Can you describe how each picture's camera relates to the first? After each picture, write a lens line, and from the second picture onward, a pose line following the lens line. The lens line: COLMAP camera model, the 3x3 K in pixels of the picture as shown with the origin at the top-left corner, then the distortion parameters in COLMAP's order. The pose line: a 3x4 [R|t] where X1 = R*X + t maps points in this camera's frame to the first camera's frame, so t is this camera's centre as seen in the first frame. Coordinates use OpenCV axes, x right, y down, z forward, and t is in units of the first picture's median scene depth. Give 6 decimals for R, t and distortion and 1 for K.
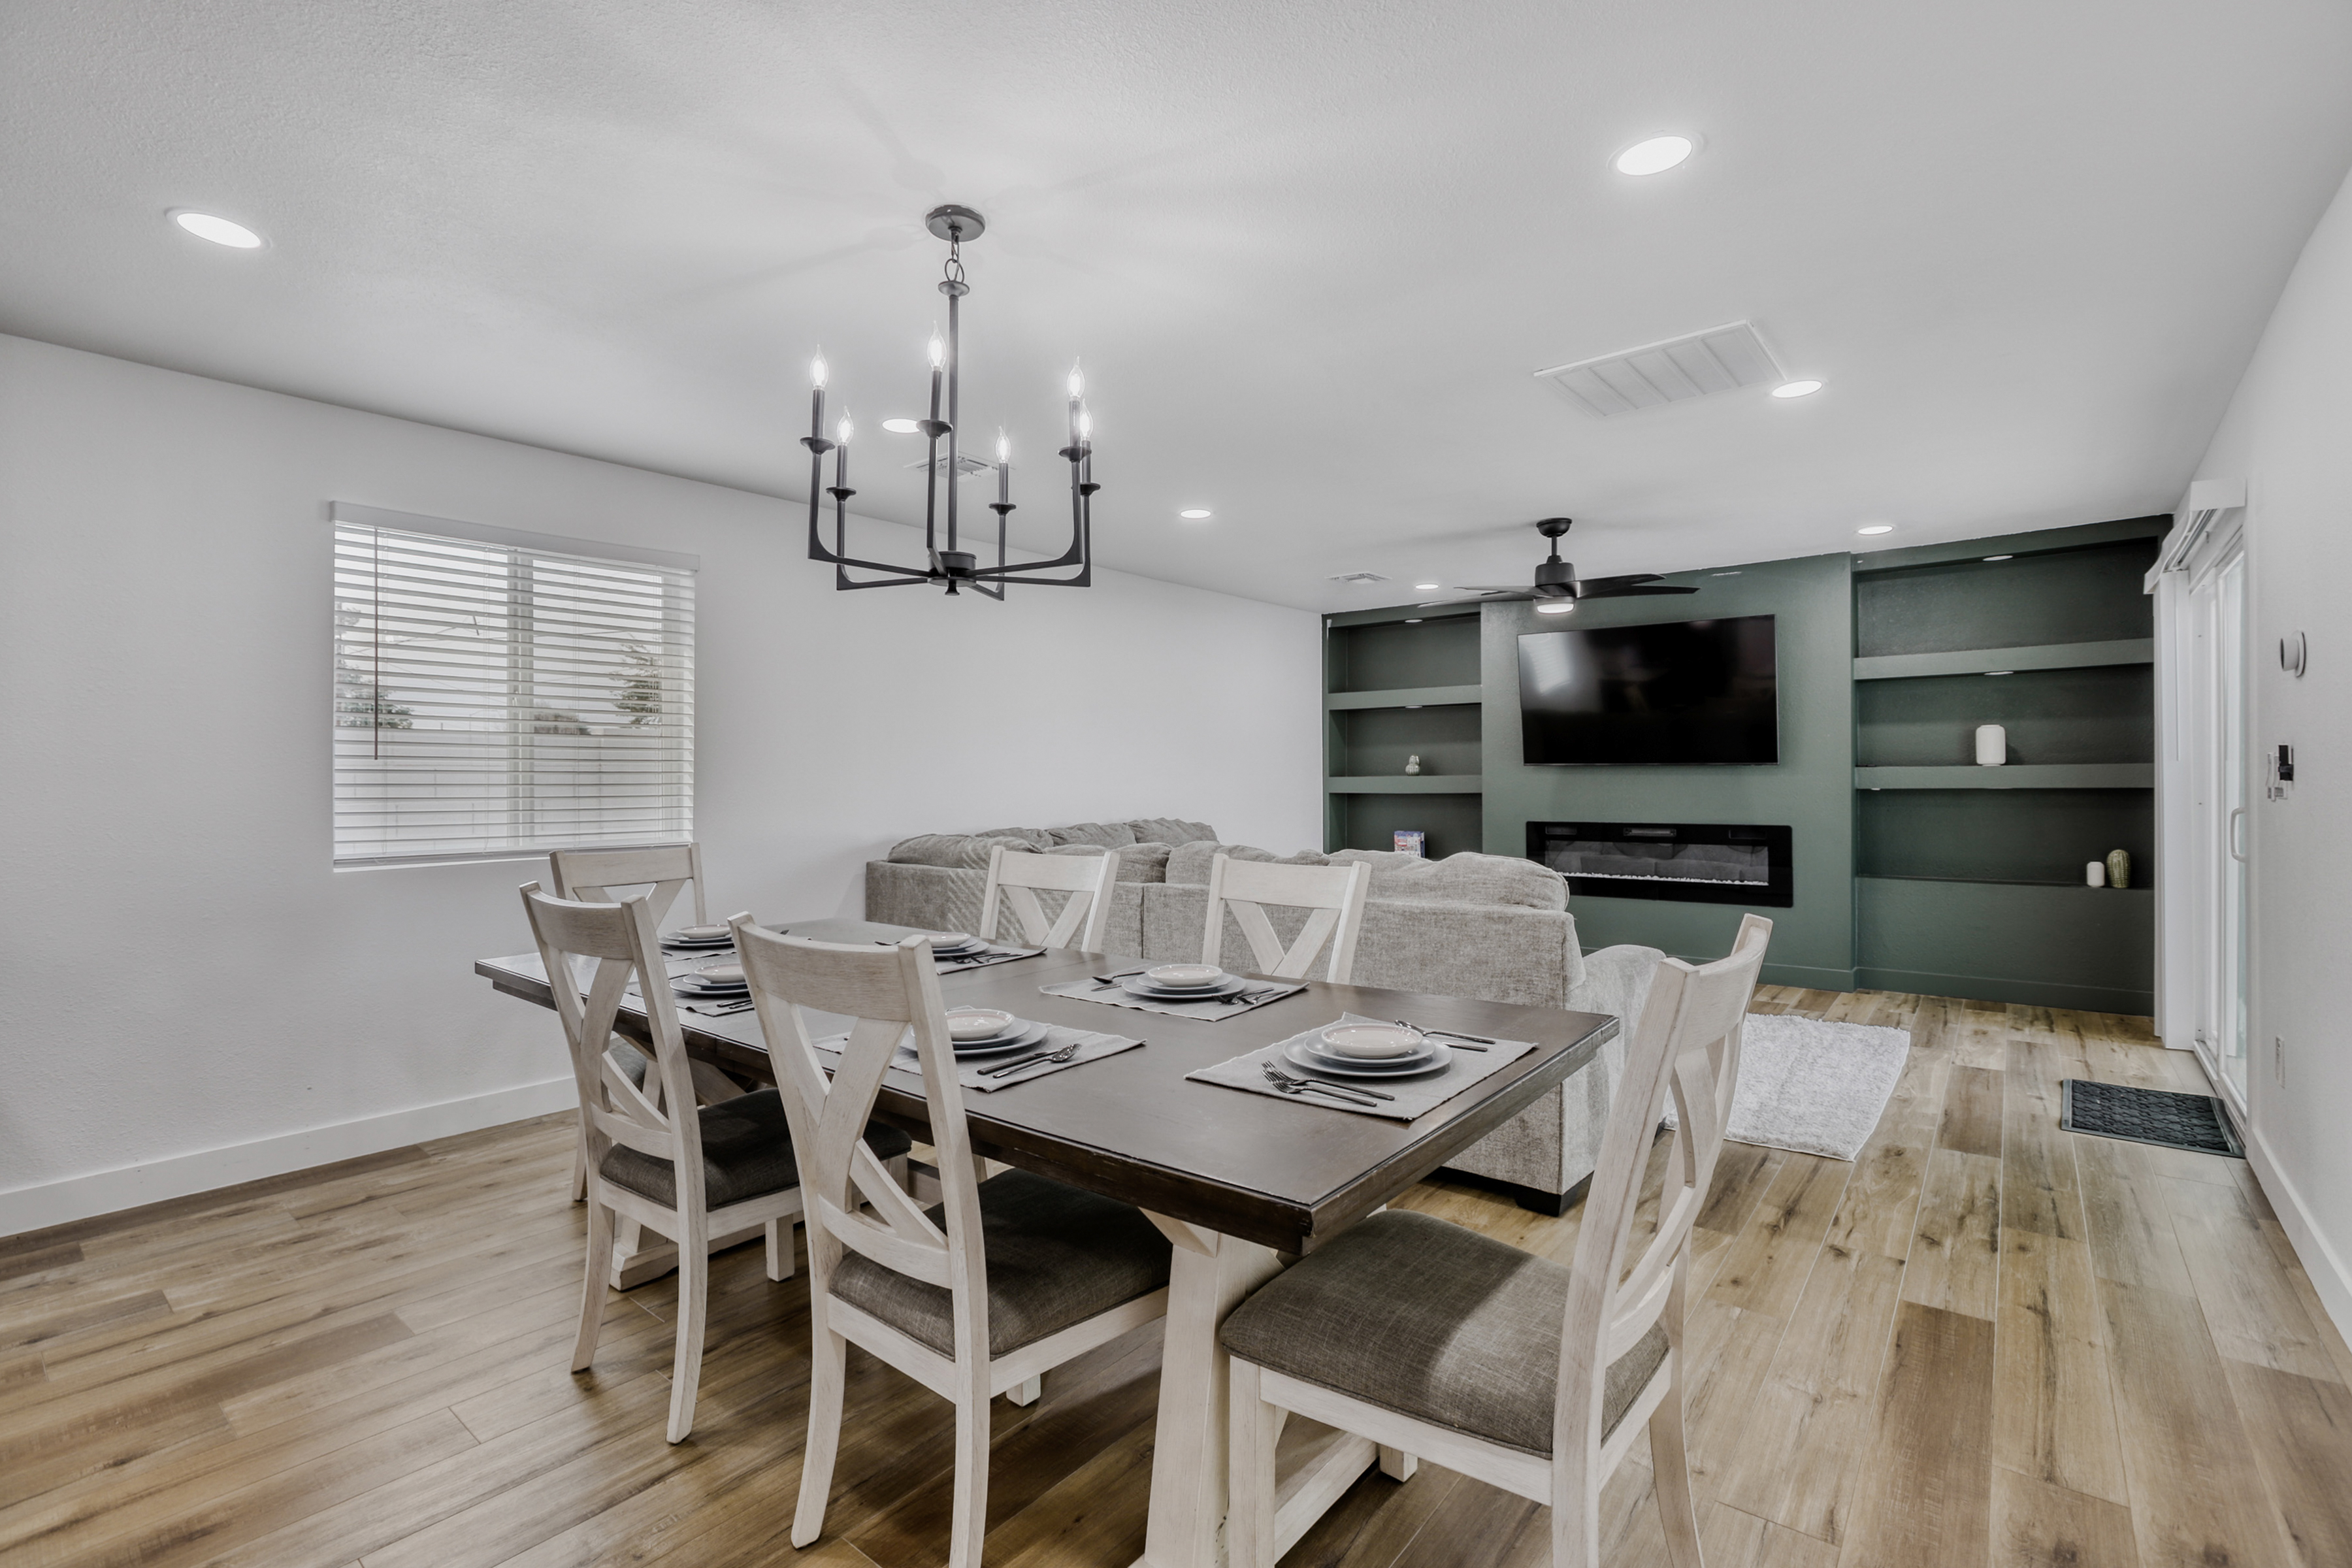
lens RADIAL K [[1078.8, 0, 1143.1], [0, 1078.8, 778.2], [0, 0, 1]] dist [-0.031212, 0.014388]
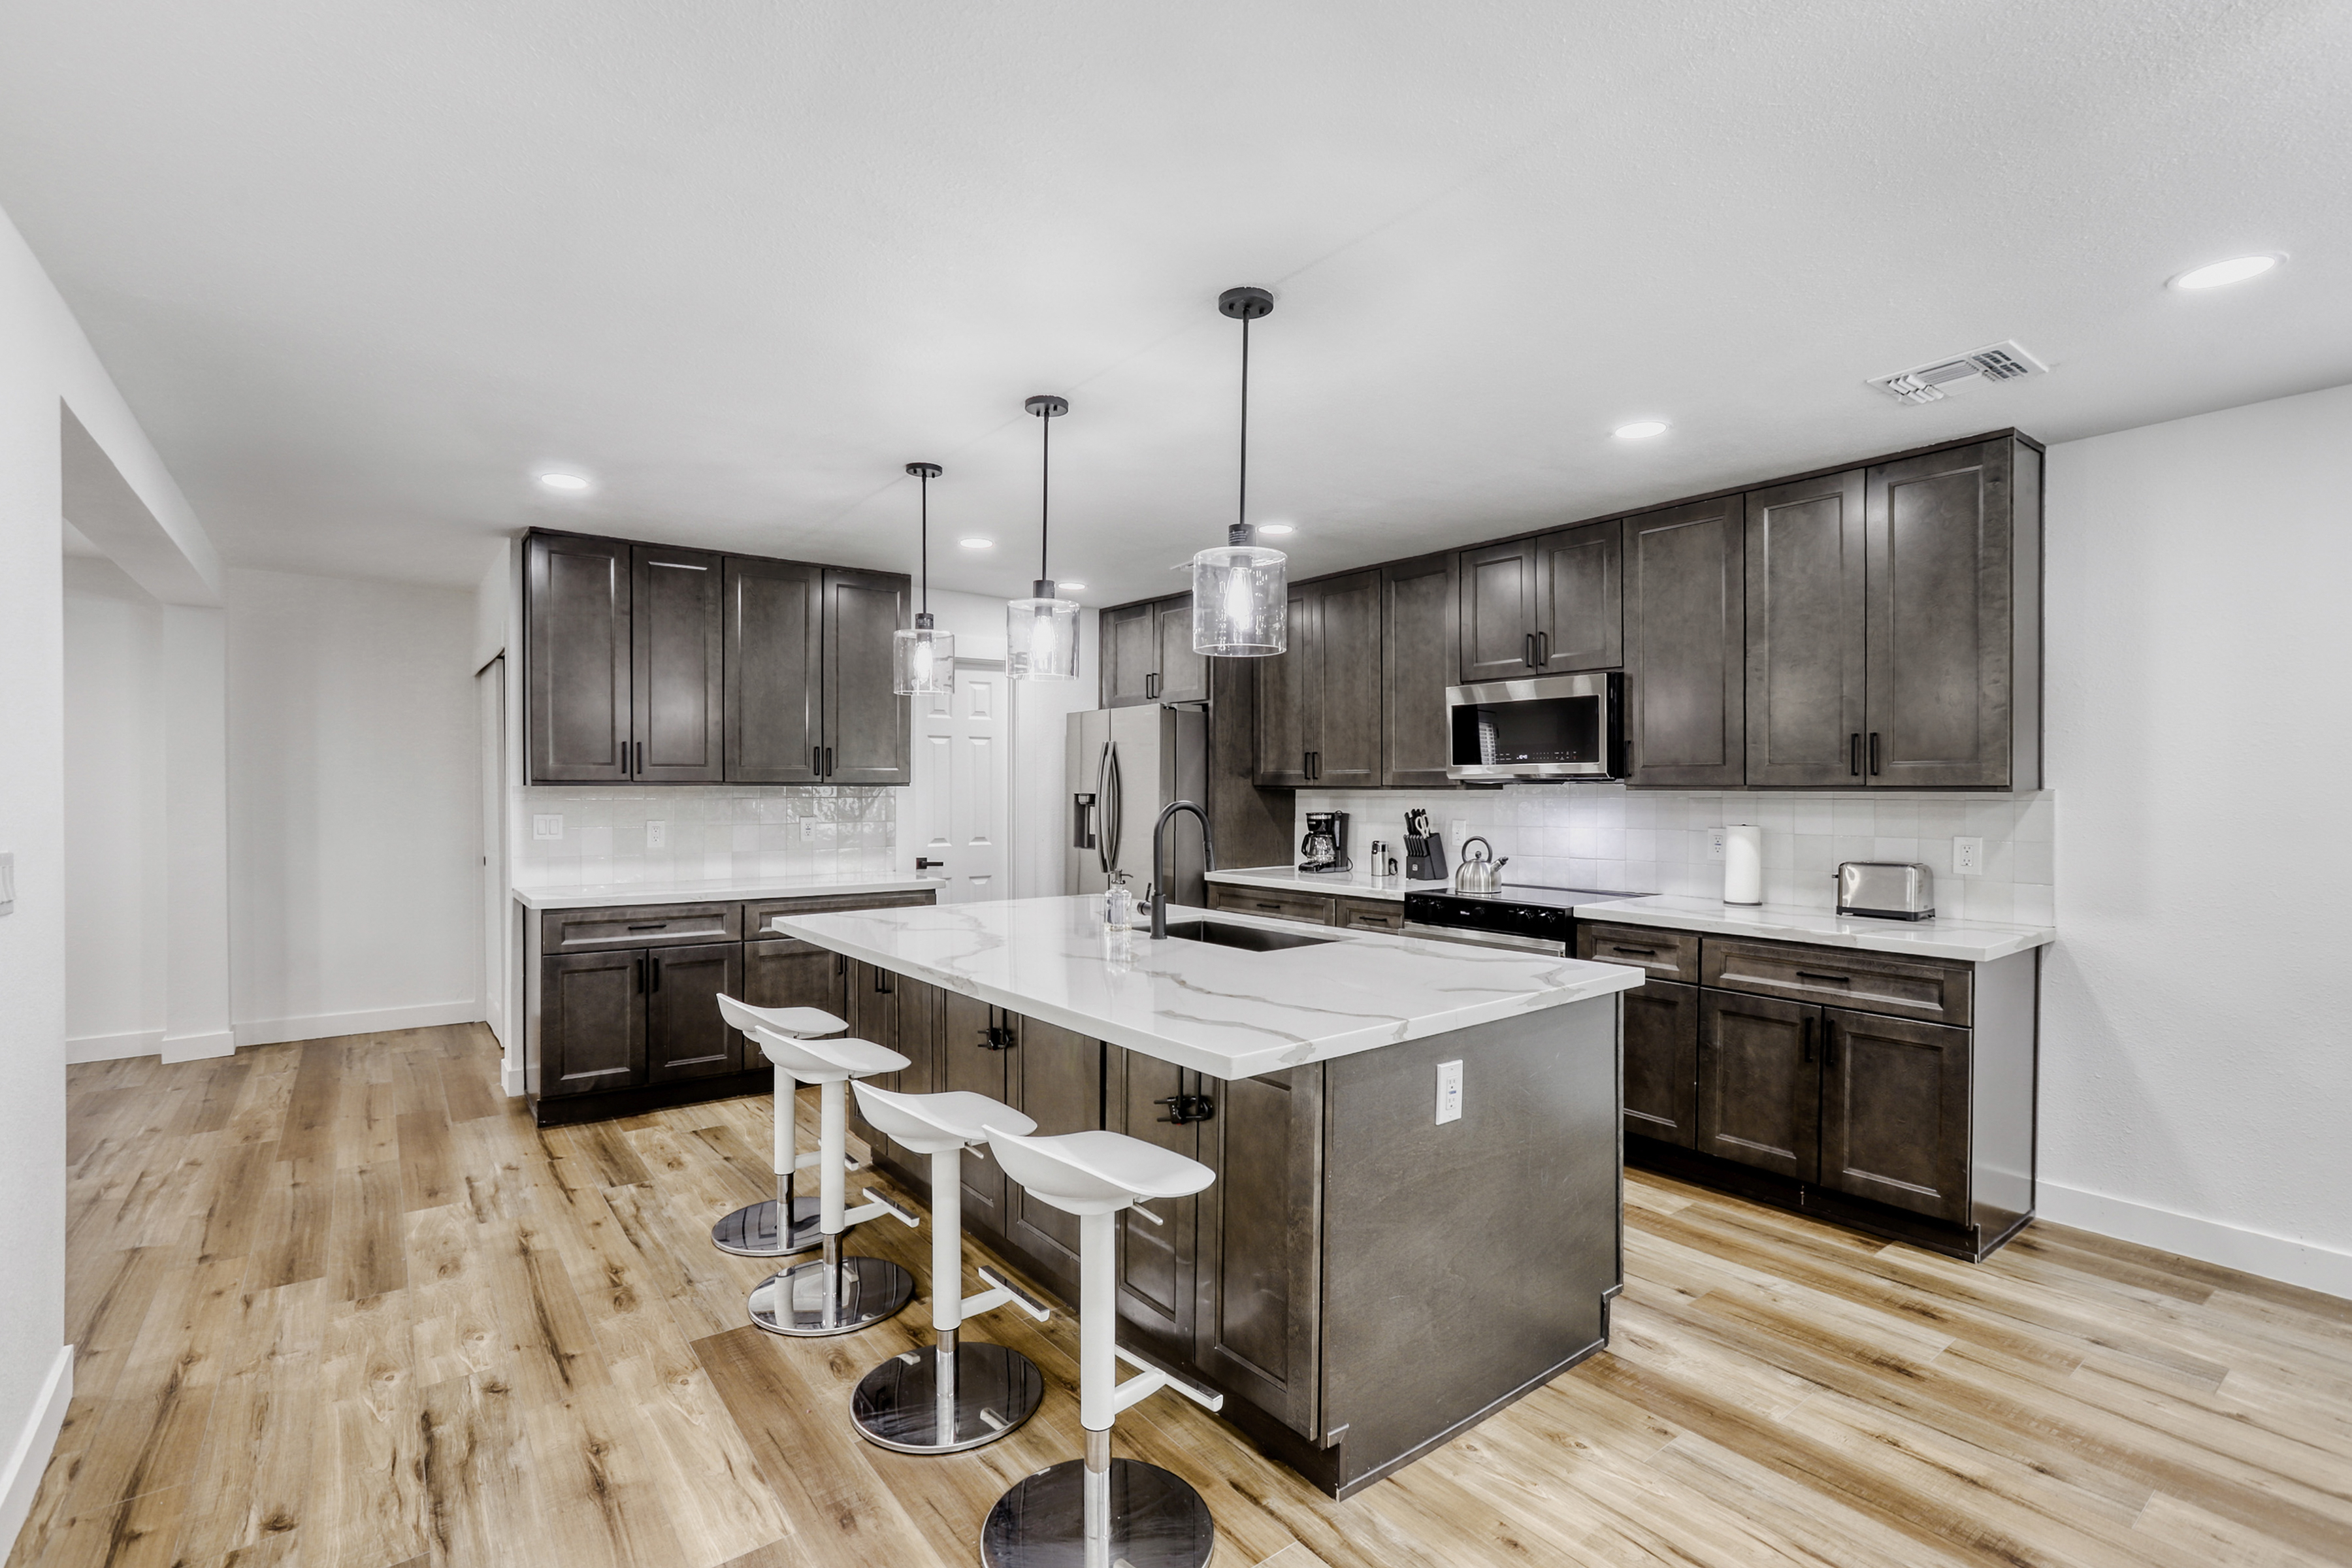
lens RADIAL K [[1072.1, 0, 1158.8], [0, 1072.1, 778.7], [0, 0, 1]] dist [-0.040375, 0.013050]
pose [[-0.246033, 0.000326, -0.969261, 0.119373], [0.000599, 1.000000, 0.000184, -0.030211], [0.969261, -0.000536, -0.246034, 0.136991]]
